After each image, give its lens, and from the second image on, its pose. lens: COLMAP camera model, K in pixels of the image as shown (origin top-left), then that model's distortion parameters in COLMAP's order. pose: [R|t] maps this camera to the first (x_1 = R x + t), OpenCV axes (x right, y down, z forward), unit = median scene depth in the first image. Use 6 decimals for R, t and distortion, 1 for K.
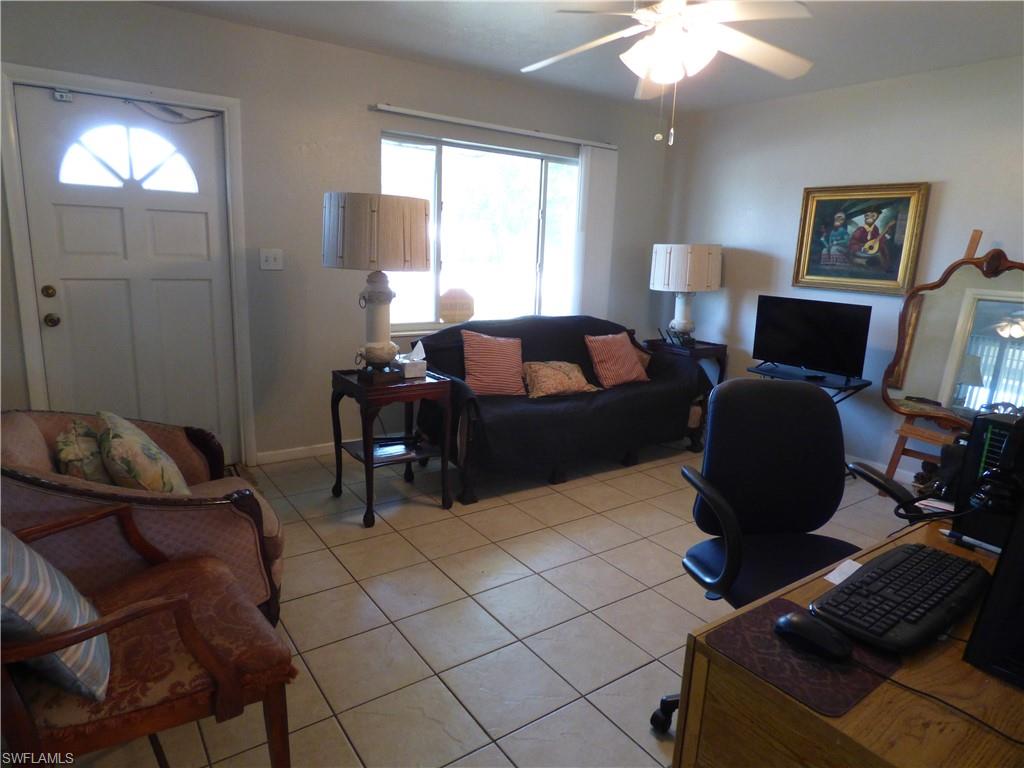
lens RADIAL K [[623.4, 0, 510.6], [0, 623.4, 383.1], [0, 0, 1]] dist [-0.016473, 0.004873]
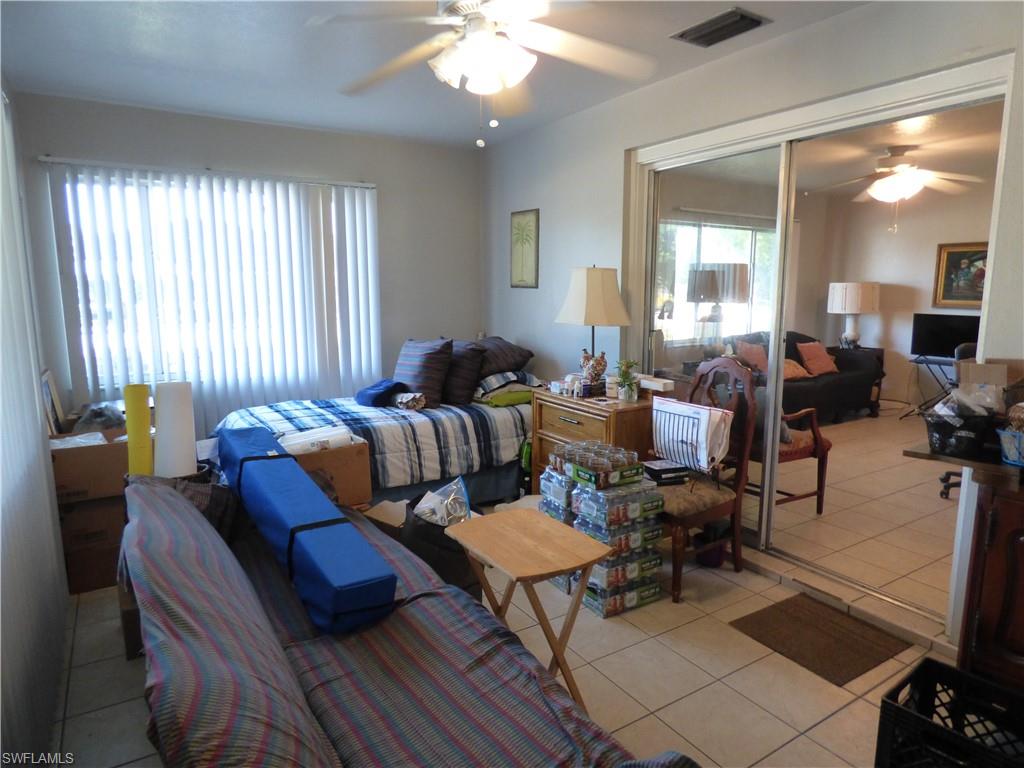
lens RADIAL K [[623.4, 0, 515.3], [0, 623.4, 378.0], [0, 0, 1]] dist [-0.016473, 0.004873]
pose [[0.997899, -0.026944, -0.058914, -0.533232], [0.022972, 0.997482, -0.067090, 0.105779], [0.060573, 0.065596, 0.996006, -0.624060]]
